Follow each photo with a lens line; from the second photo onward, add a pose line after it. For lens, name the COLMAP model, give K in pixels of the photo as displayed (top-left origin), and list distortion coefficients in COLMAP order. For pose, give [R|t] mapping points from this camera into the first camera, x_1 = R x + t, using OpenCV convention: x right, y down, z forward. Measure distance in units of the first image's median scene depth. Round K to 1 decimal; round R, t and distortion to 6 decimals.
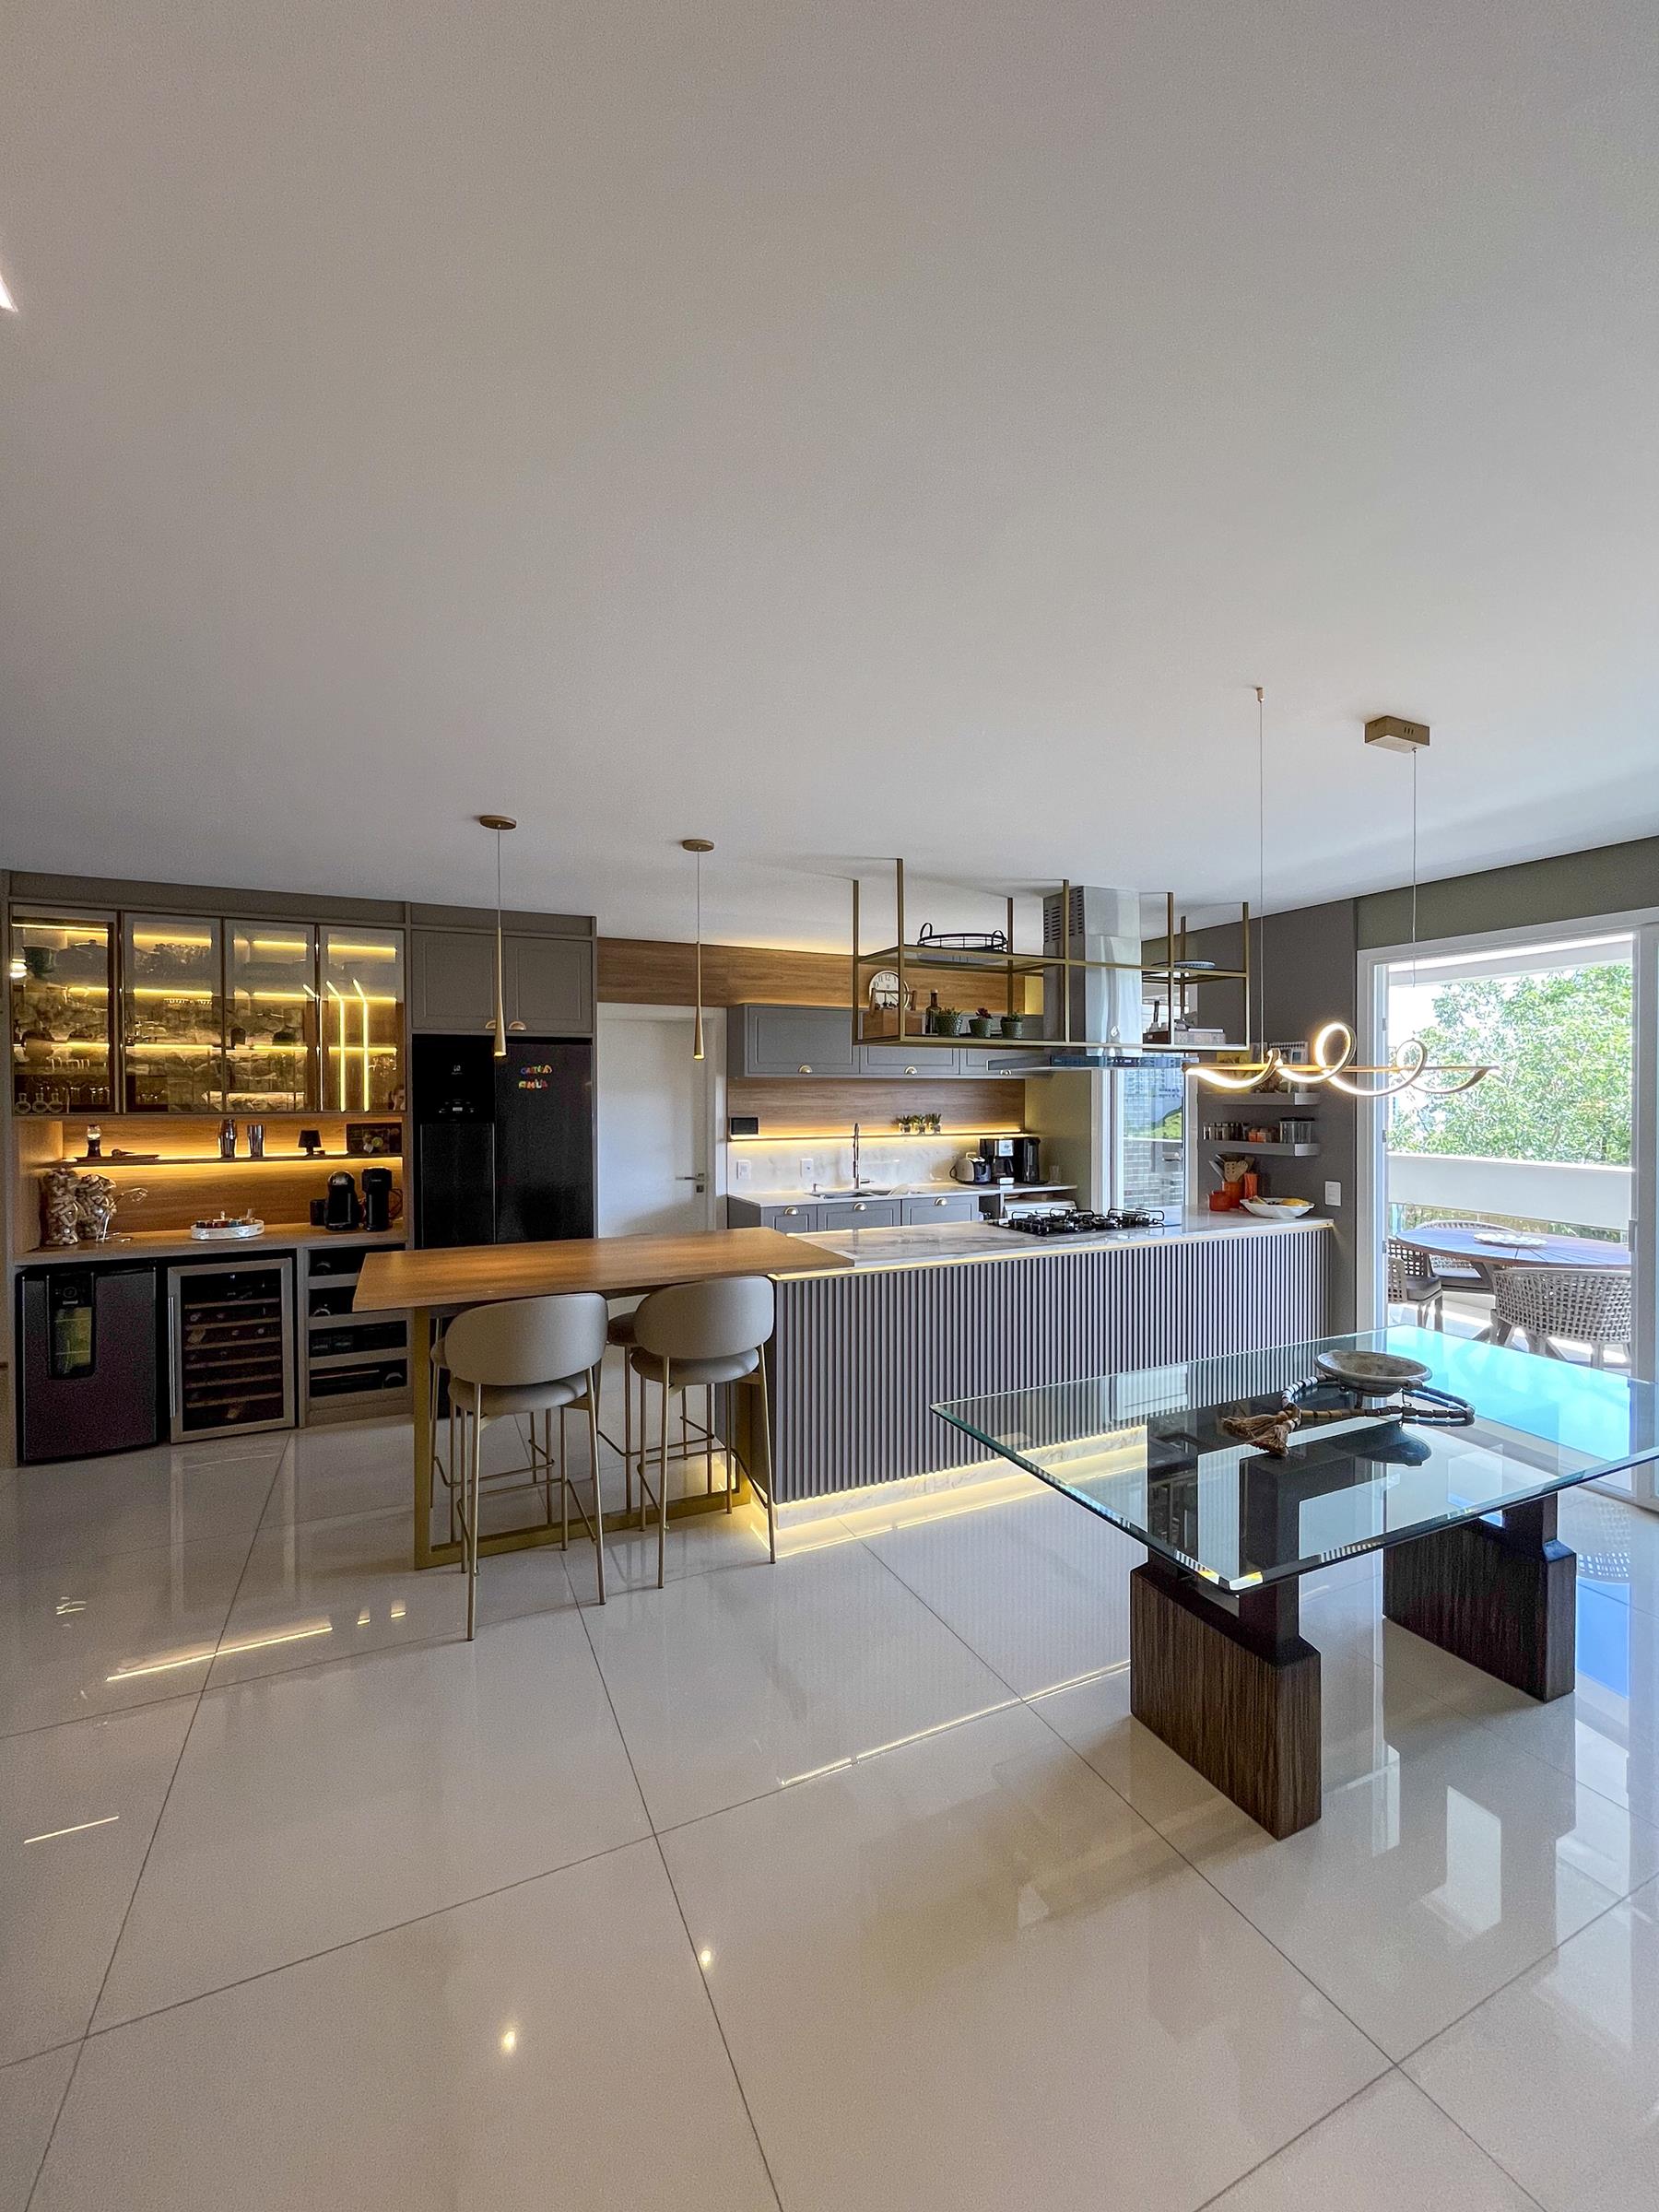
lens RADIAL K [[909.7, 0, 845.9], [0, 909.7, 1099.9], [0, 0, 1]] dist [0.001275, 0.000668]
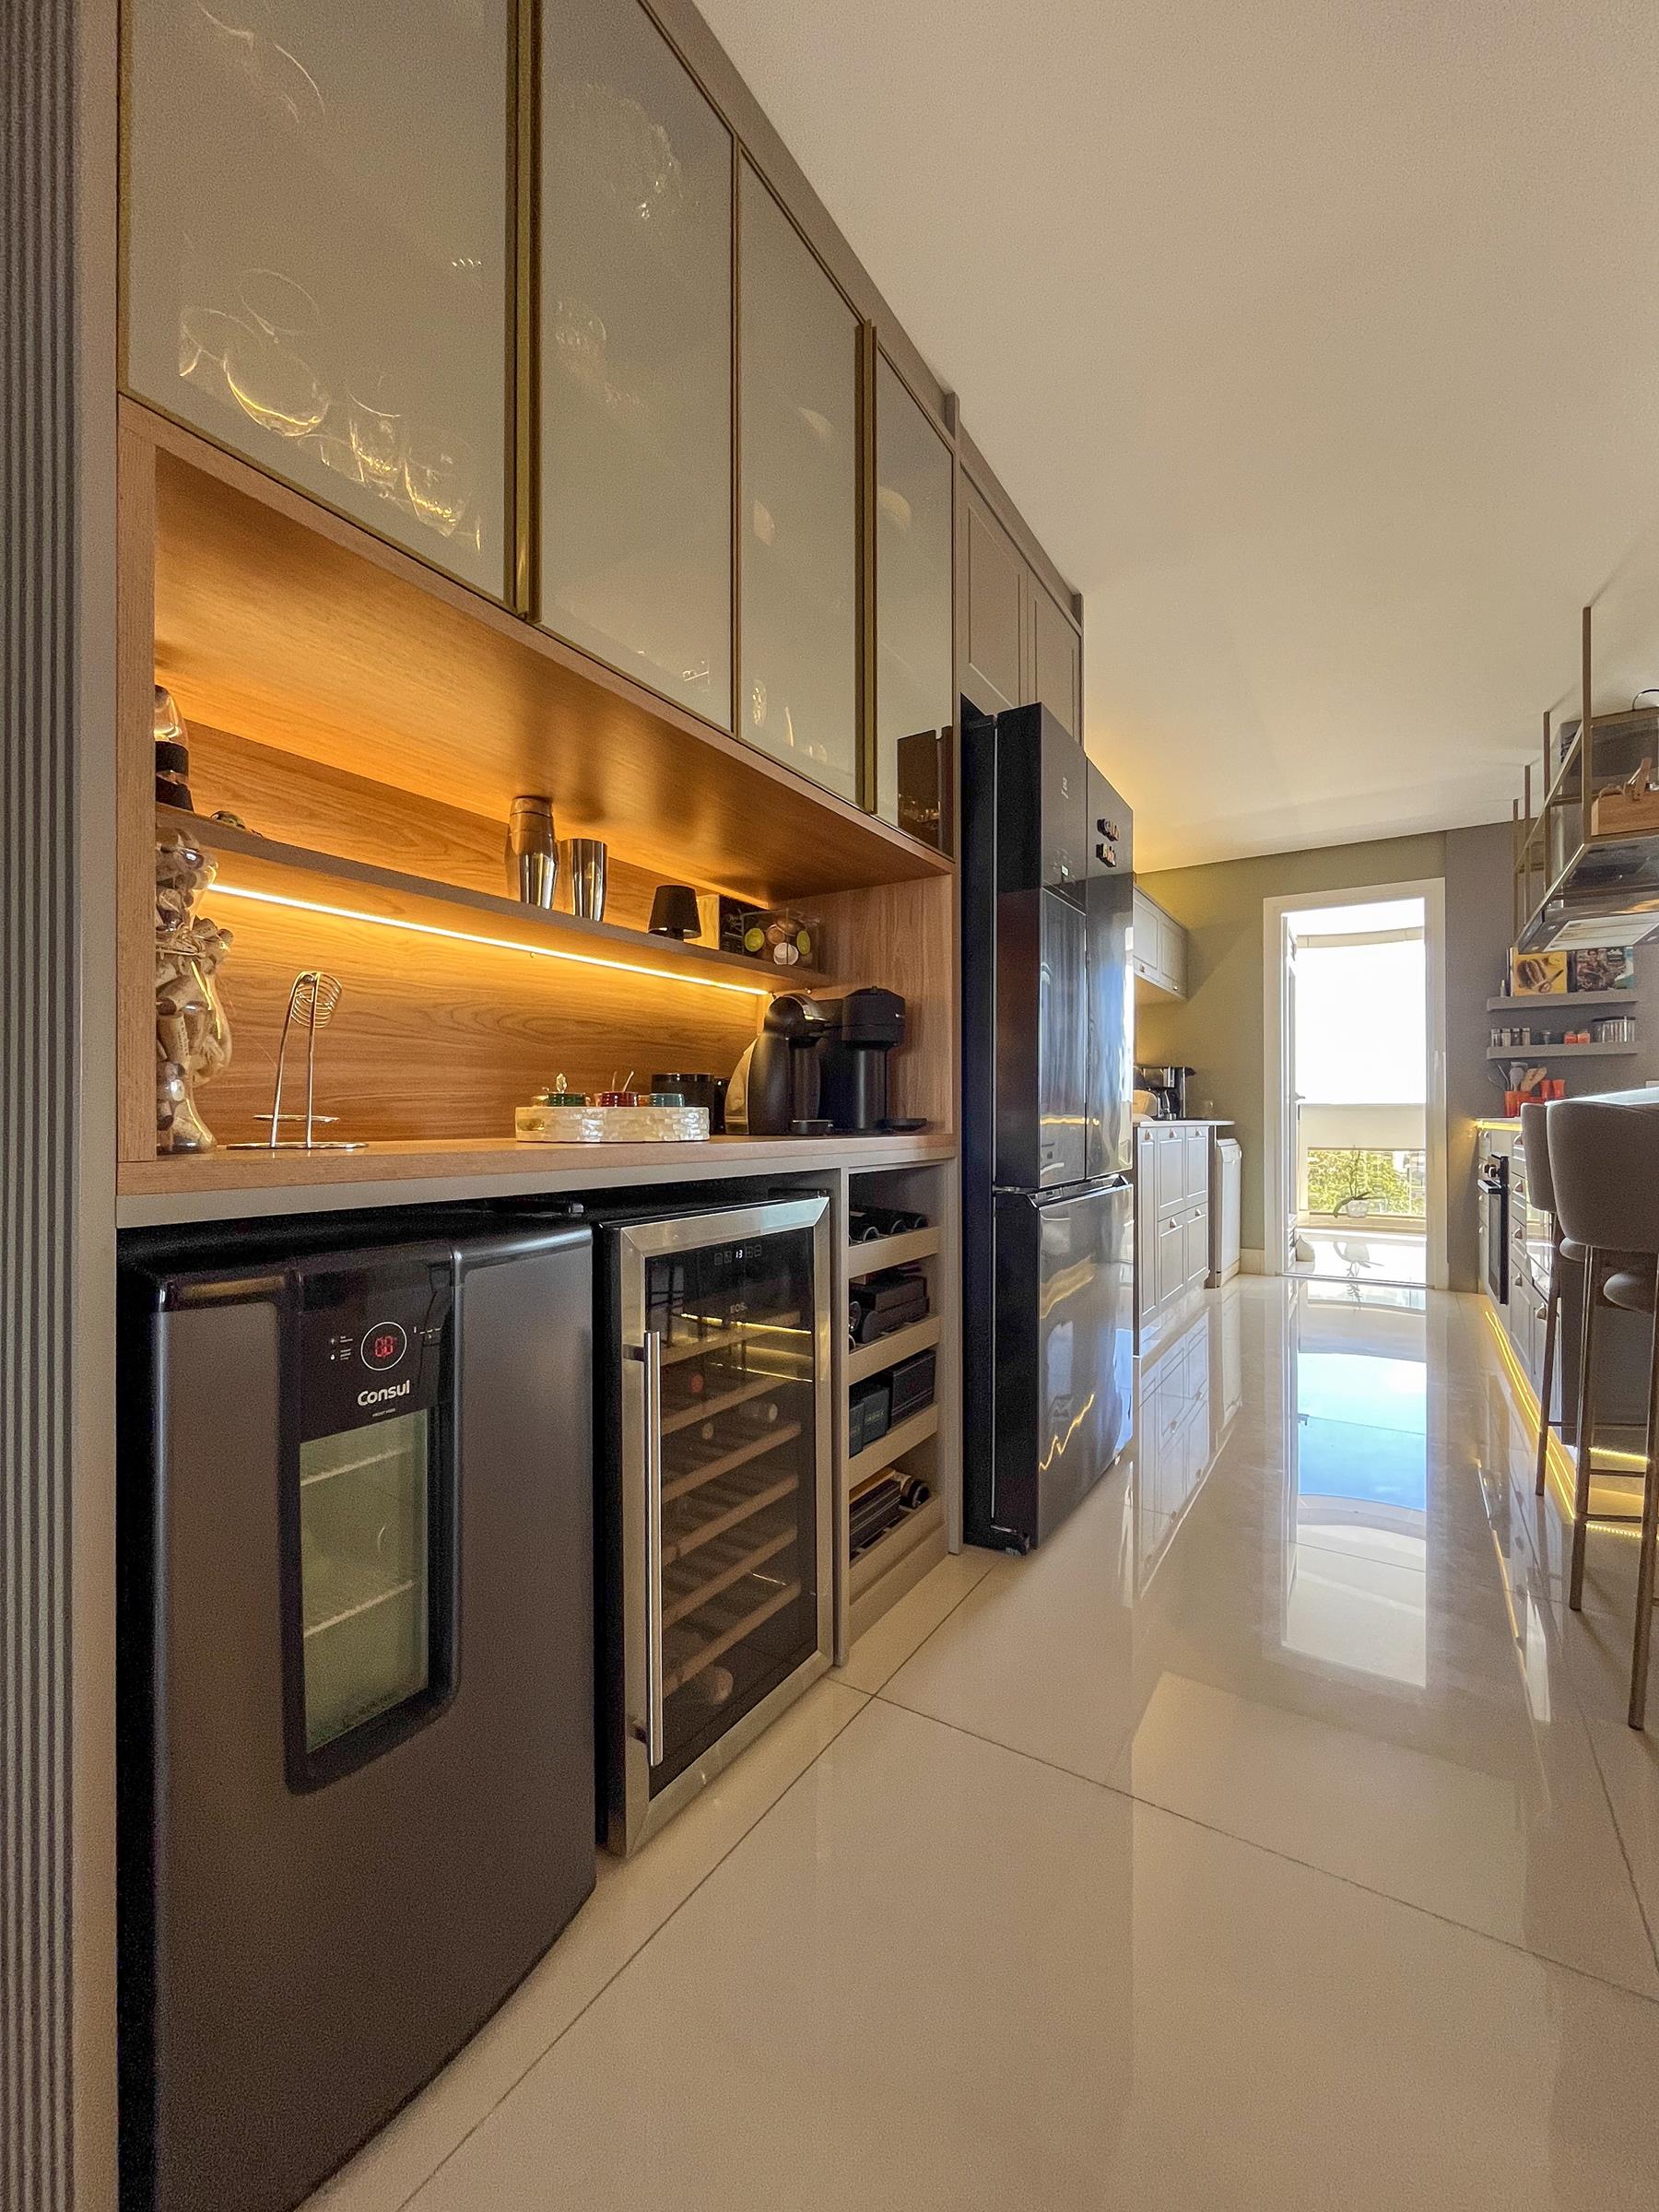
lens RADIAL K [[909.7, 0, 829.2], [0, 909.7, 1113.2], [0, 0, 1]] dist [0.001275, 0.000668]
pose [[0.840165, 0.006002, 0.542298, -0.759744], [0.004583, 0.999824, -0.018166, 0.139294], [-0.542311, 0.017748, 0.839990, 0.657451]]
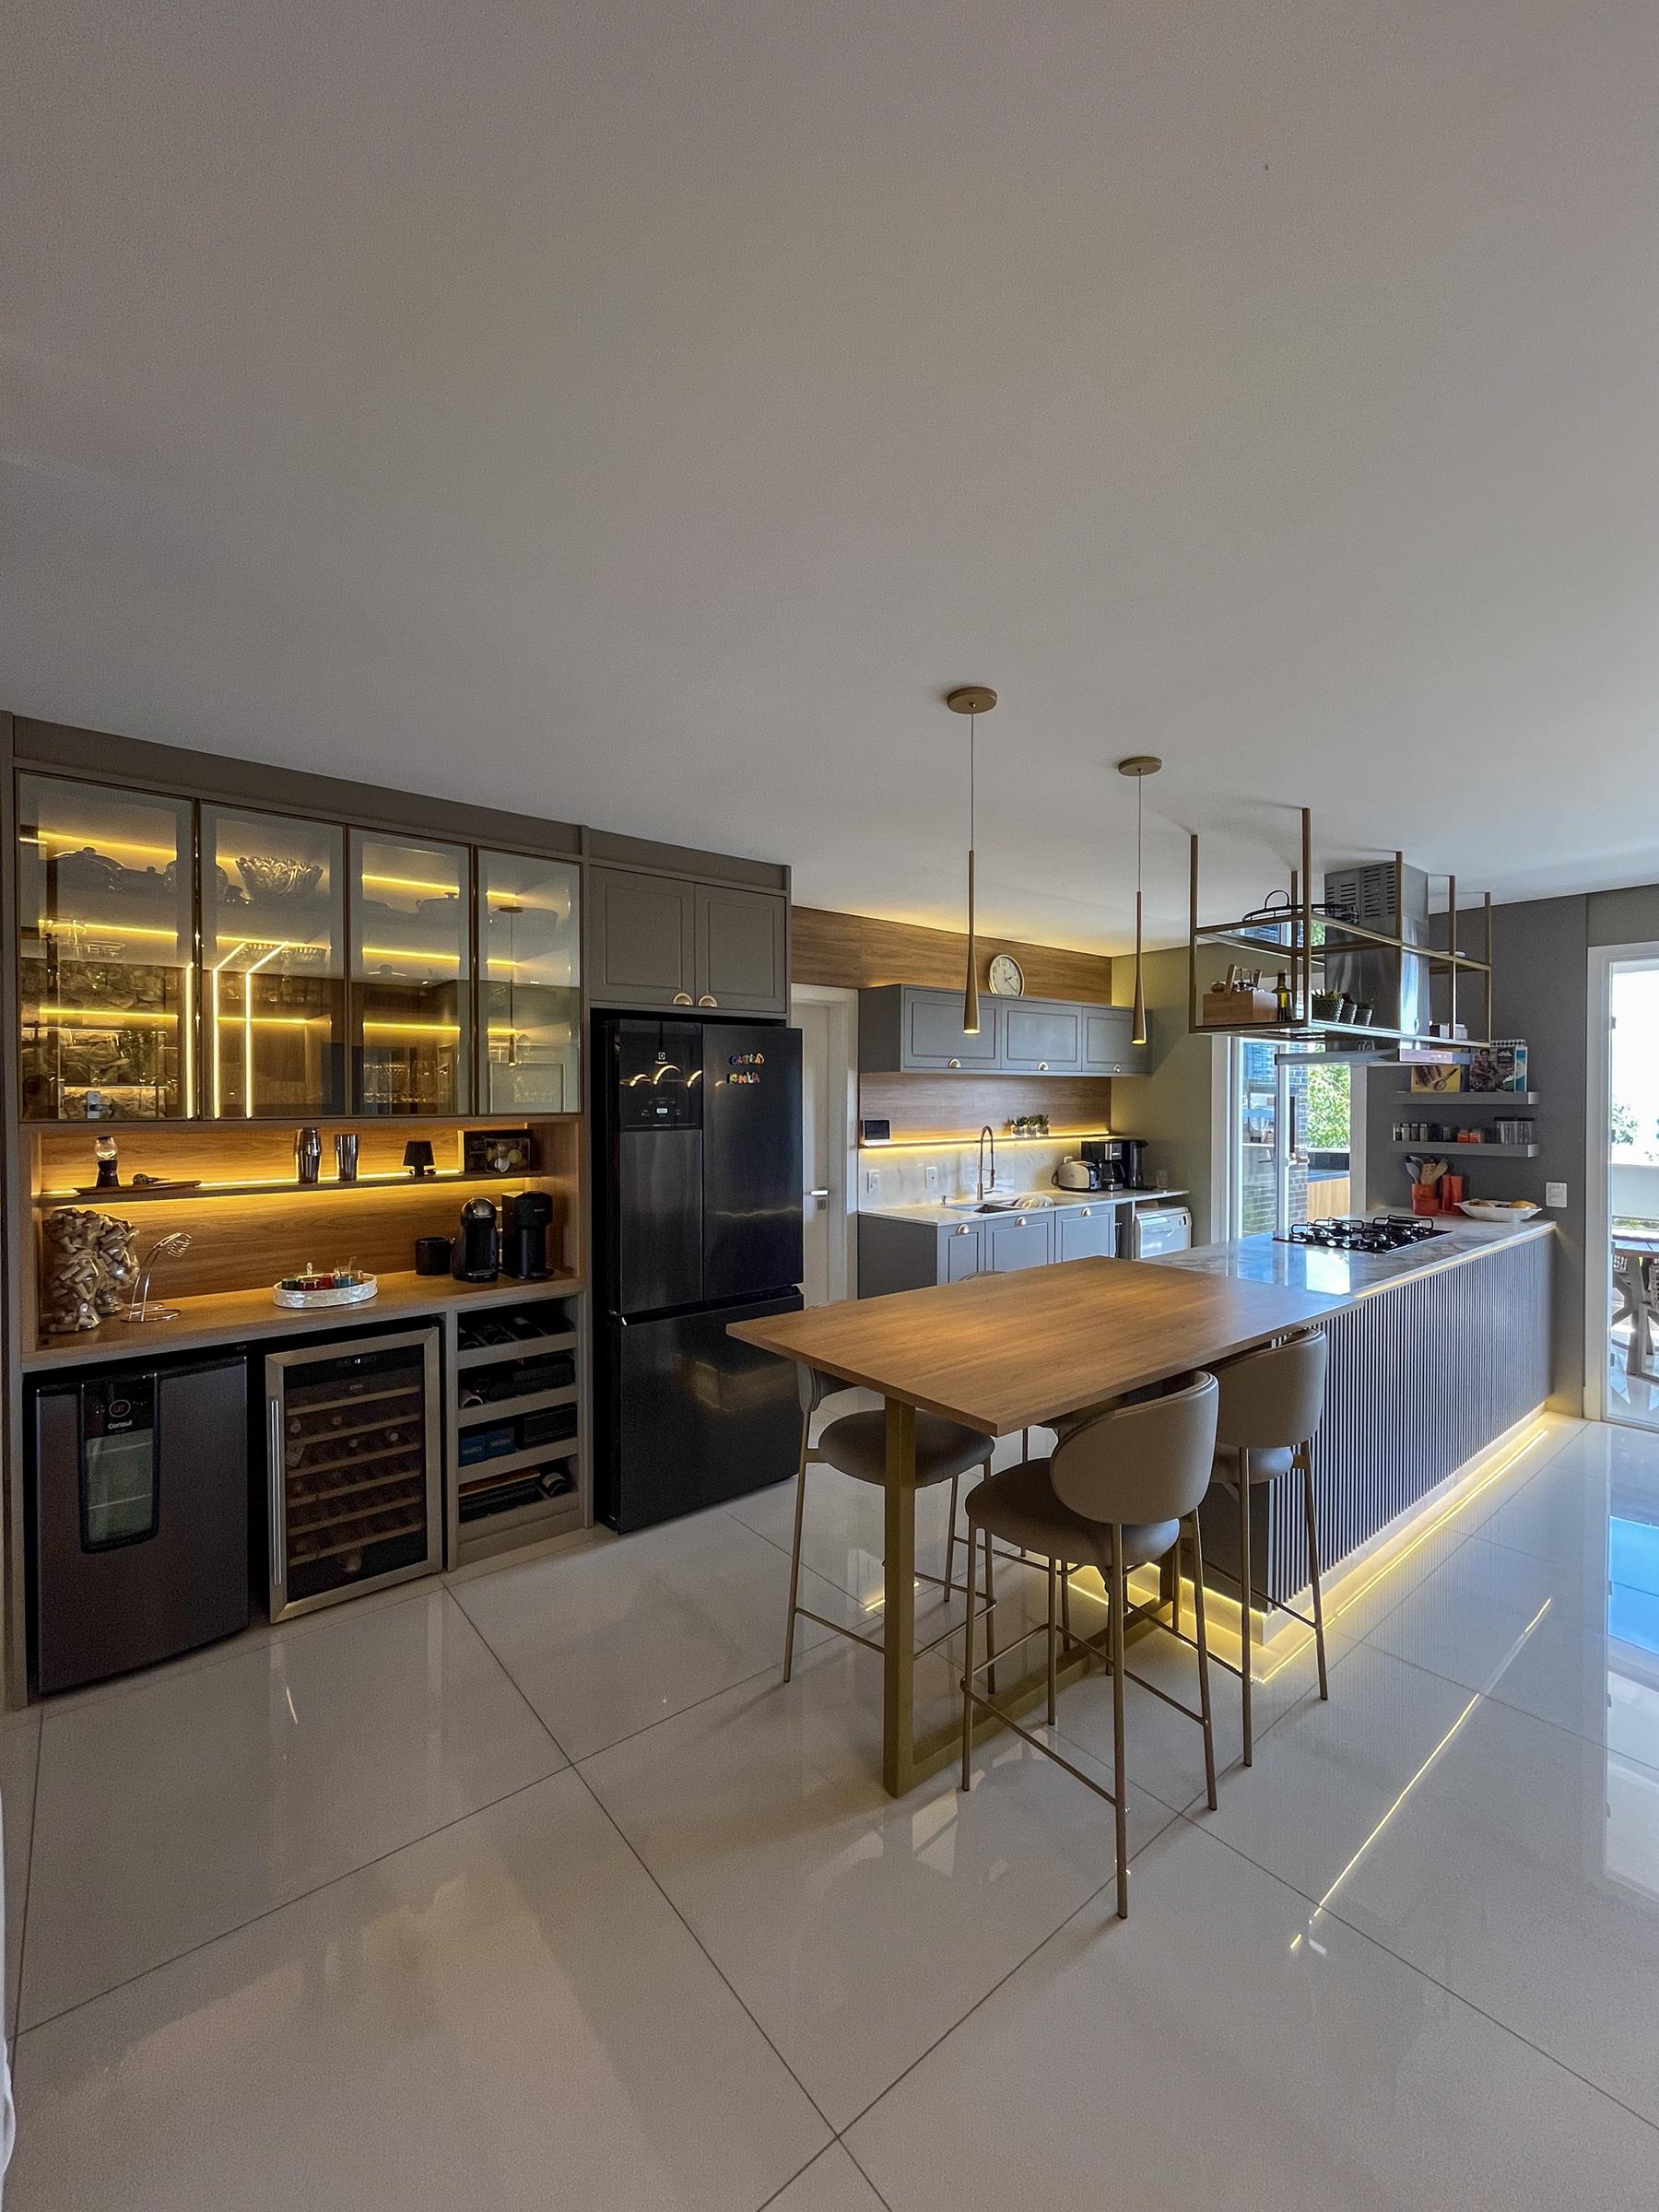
lens RADIAL K [[909.7, 0, 833.1], [0, 909.7, 1099.7], [0, 0, 1]] dist [0.001275, 0.000668]
pose [[0.969736, 0.000506, 0.244155, -0.459543], [-0.000337, 1.000000, -0.000732, 0.001568], [-0.244155, 0.000628, 0.969736, 0.241425]]
